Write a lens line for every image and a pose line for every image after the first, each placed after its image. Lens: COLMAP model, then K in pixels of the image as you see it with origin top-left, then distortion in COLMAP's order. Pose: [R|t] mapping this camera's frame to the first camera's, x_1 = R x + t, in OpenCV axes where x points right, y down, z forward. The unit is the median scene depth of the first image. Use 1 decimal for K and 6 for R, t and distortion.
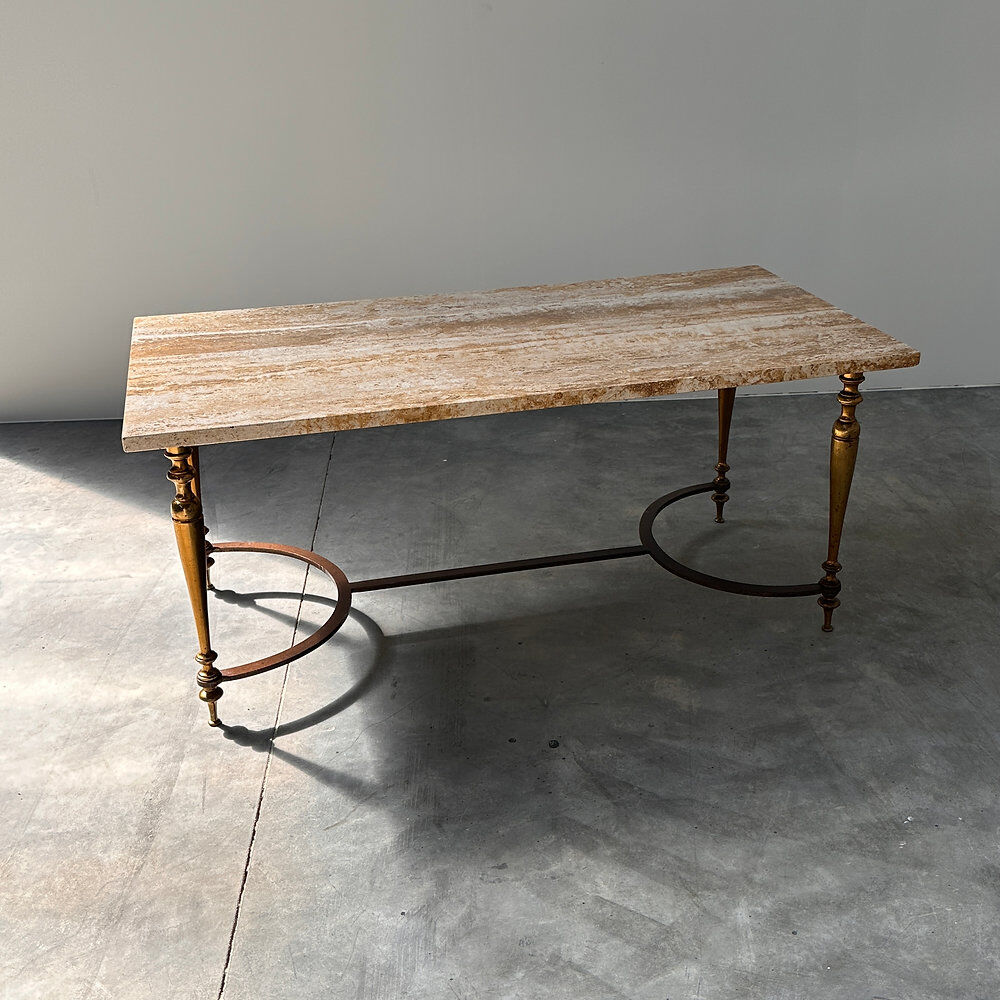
lens RADIAL K [[1203.3, 0, 491.4], [0, 1203.3, 487.1], [0, 0, 1]] dist [0.202991, -0.469798]
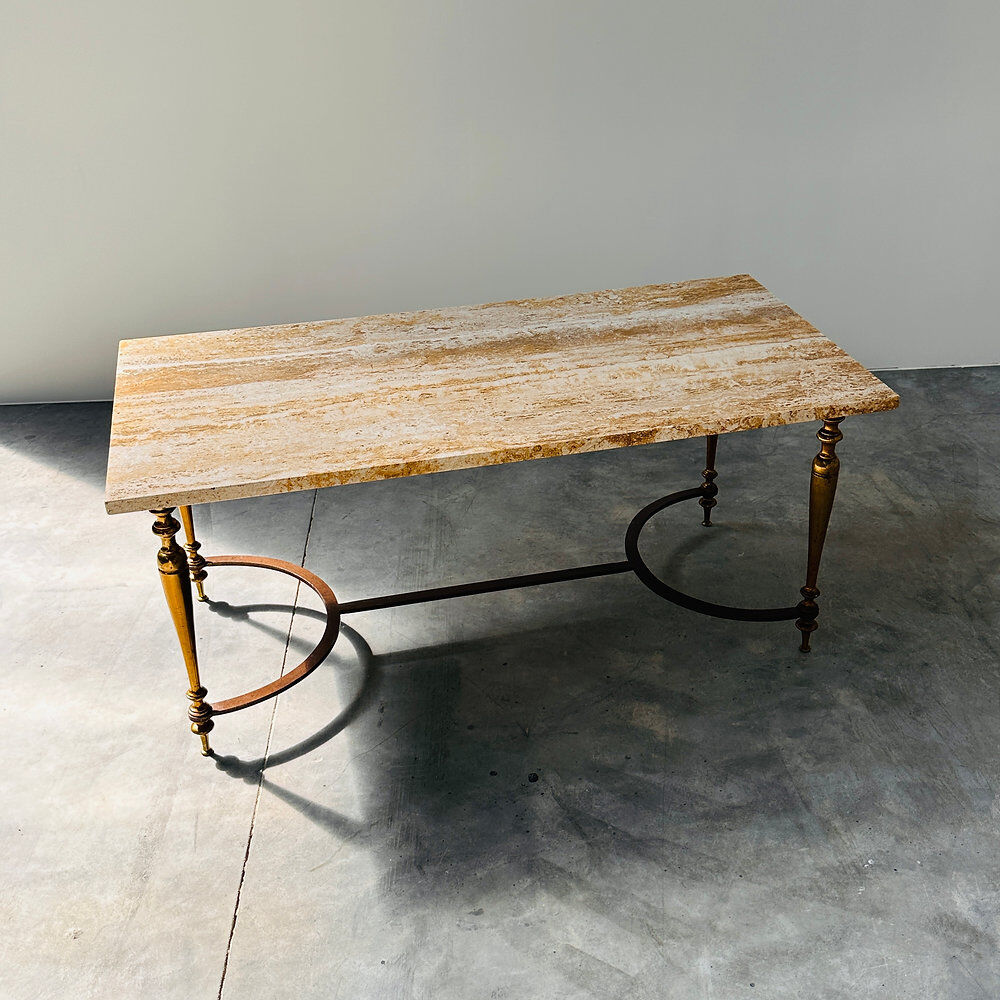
lens RADIAL K [[1203.4, 0, 498.4], [0, 1203.4, 504.5], [0, 0, 1]] dist [0.193708, -0.433228]
pose [[0.999981, 0.000634, -0.006144, 0.025982], [0.000000, 0.994723, 0.102595, -0.118566], [0.006176, -0.102593, 0.994704, -0.007804]]
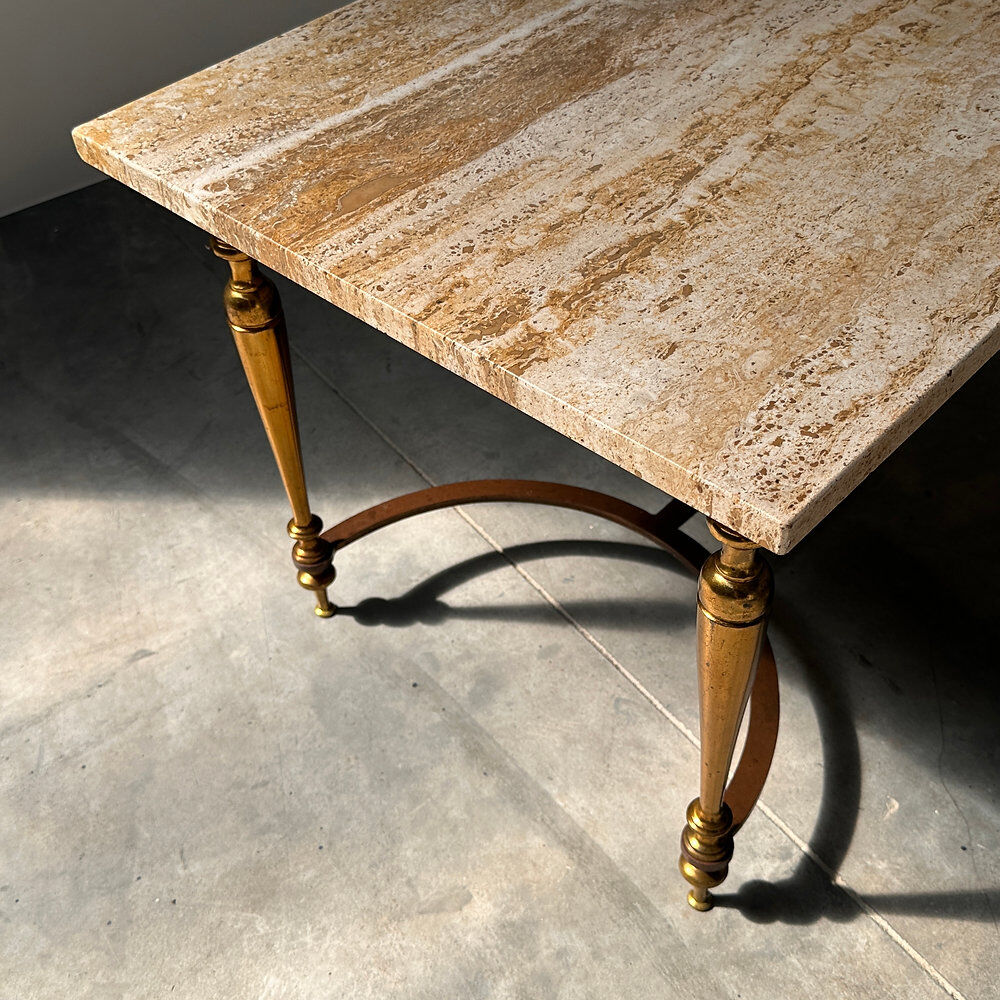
lens RADIAL K [[1219.9, 0, 498.6], [0, 1219.9, 489.4], [0, 0, 1]] dist [0.213617, -0.550557]
pose [[0.836373, -0.394274, 0.380825, -0.411213], [0.252890, 0.893916, 0.370083, -0.162889], [-0.486340, -0.213220, 0.847355, 0.624096]]
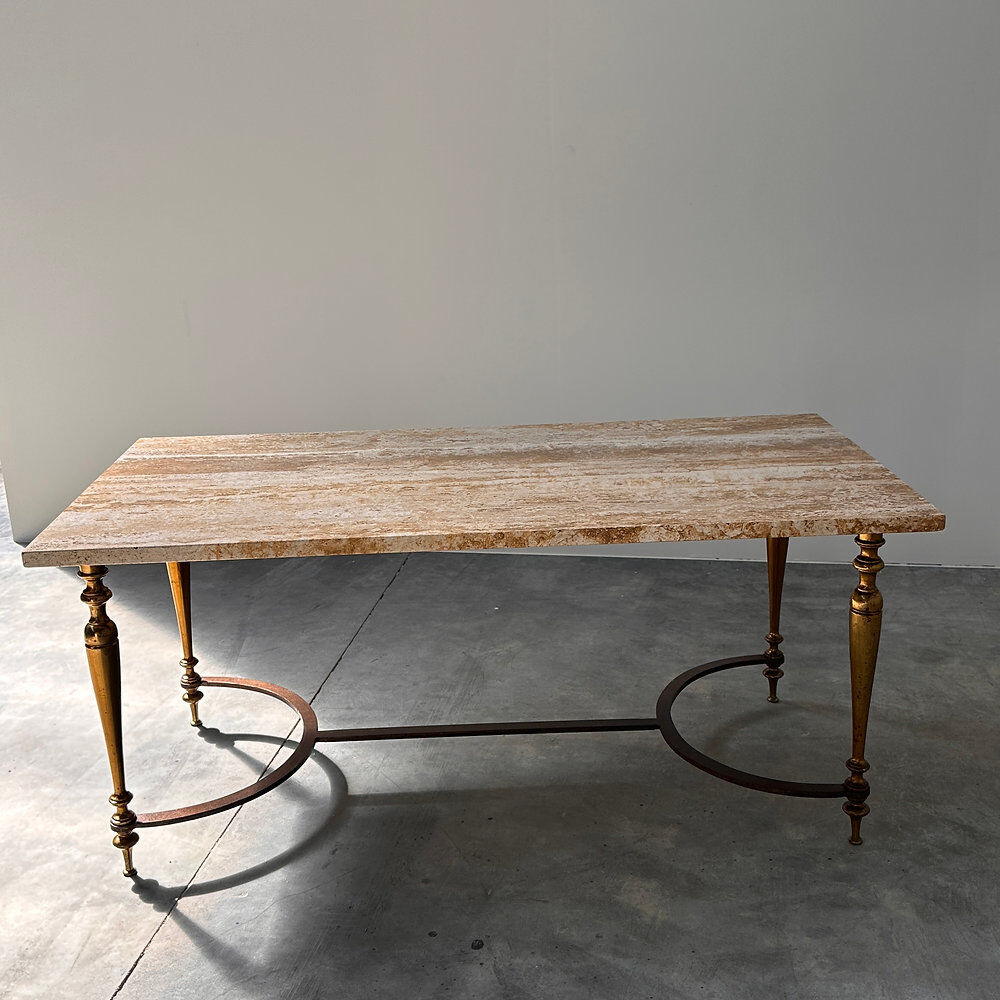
lens RADIAL K [[1203.3, 0, 491.4], [0, 1203.3, 487.1], [0, 0, 1]] dist [0.202991, -0.469798]
pose [[0.978403, 0.051886, -0.200089, 0.202203], [-0.077173, 0.989681, -0.120728, -0.002920], [0.191761, 0.133562, 0.972311, 0.112753]]
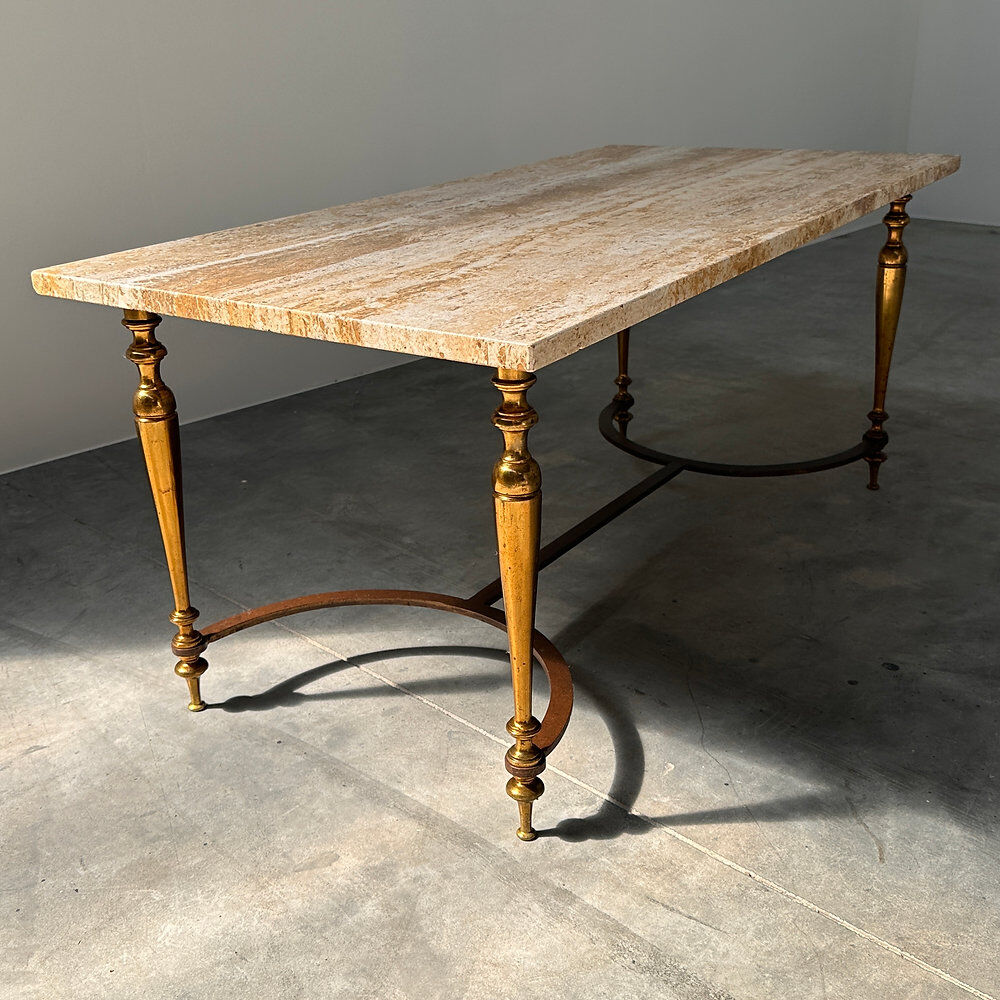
lens RADIAL K [[1211.7, 0, 498.2], [0, 1211.7, 487.9], [0, 0, 1]] dist [0.210185, -0.512035]
pose [[0.734120, -0.248762, 0.631811, -0.568695], [0.291035, 0.955949, 0.038221, -0.002710], [-0.613487, 0.155821, 0.774179, 0.485350]]
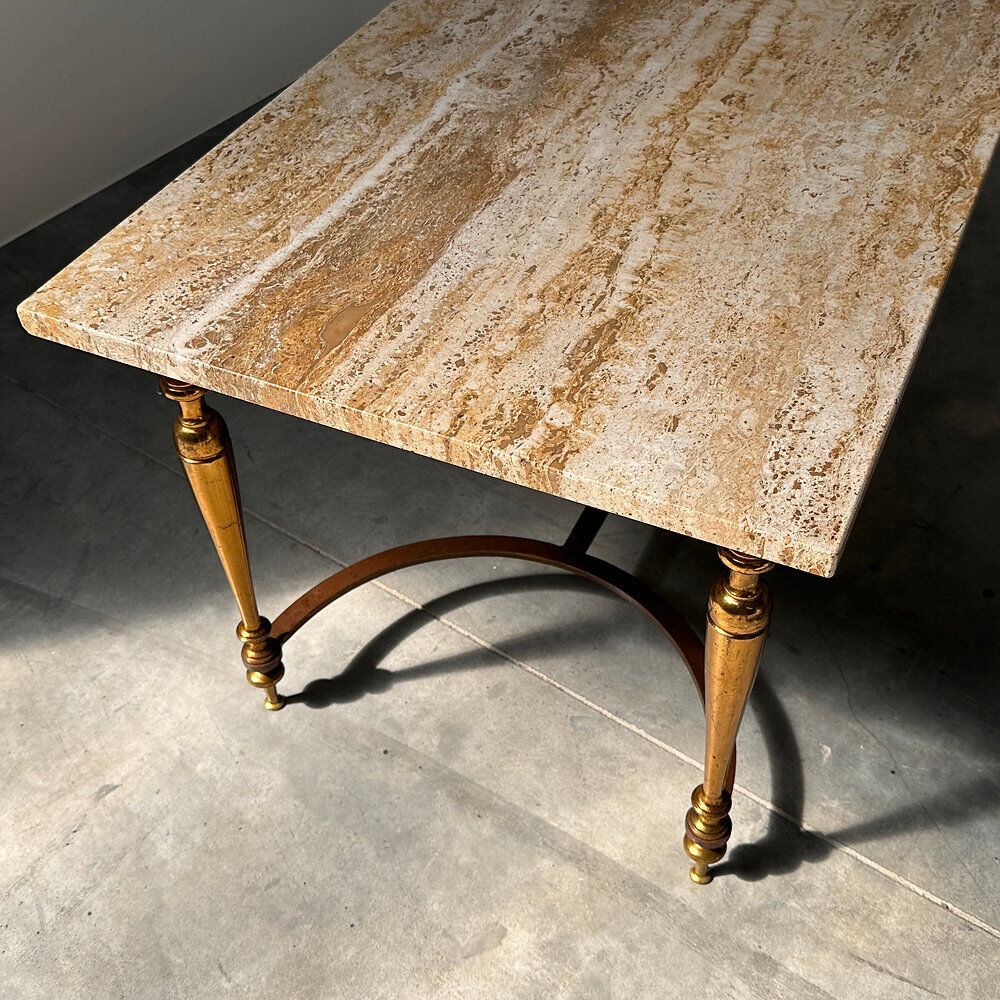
lens RADIAL K [[1218.4, 0, 491.2], [0, 1218.4, 490.1], [0, 0, 1]] dist [0.204758, -0.508600]
pose [[0.631706, -0.541765, 0.554471, -0.496350], [0.338309, 0.836214, 0.431618, -0.232481], [-0.697492, -0.085073, 0.711525, 0.651885]]
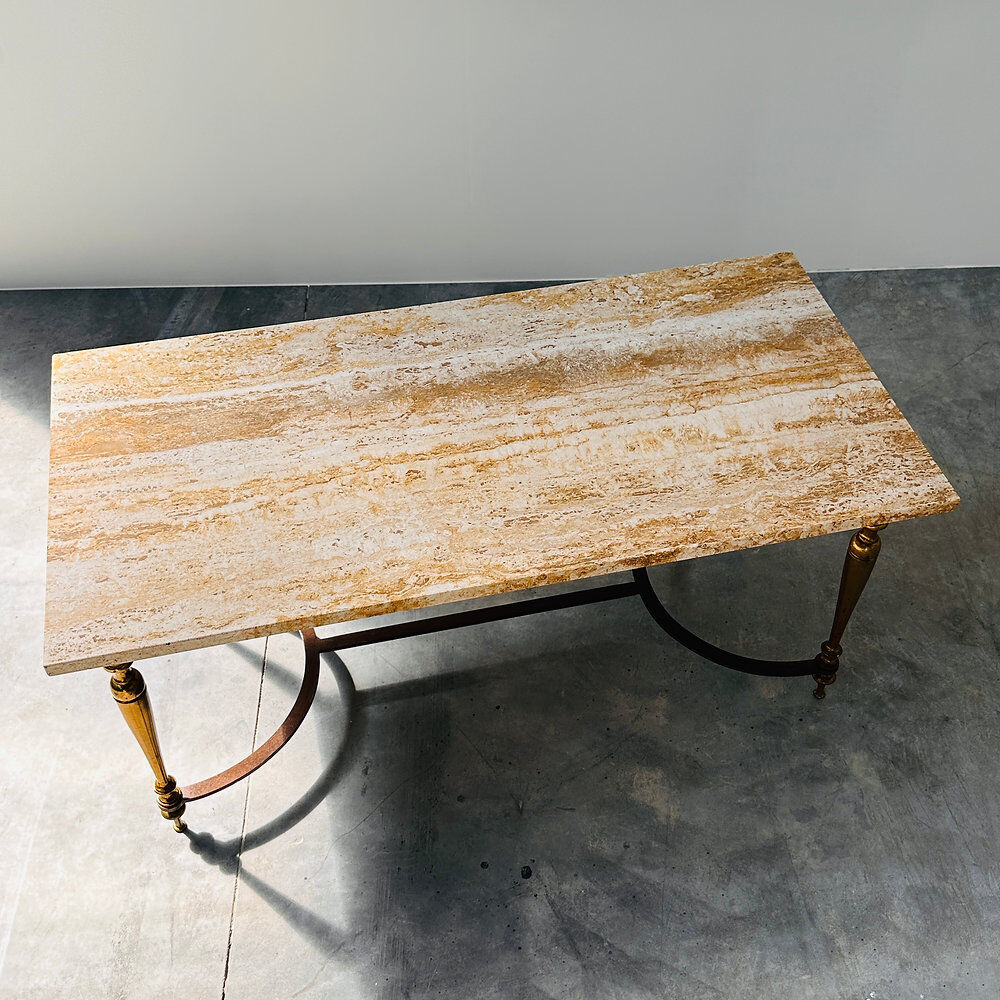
lens RADIAL K [[1204.1, 0, 502.2], [0, 1204.1, 507.7], [0, 0, 1]] dist [0.204742, -0.482680]
pose [[0.999753, 0.018490, 0.012321, 0.013276], [-0.021785, 0.924771, 0.379899, -0.407626], [-0.004370, -0.380074, 0.924946, 0.183865]]
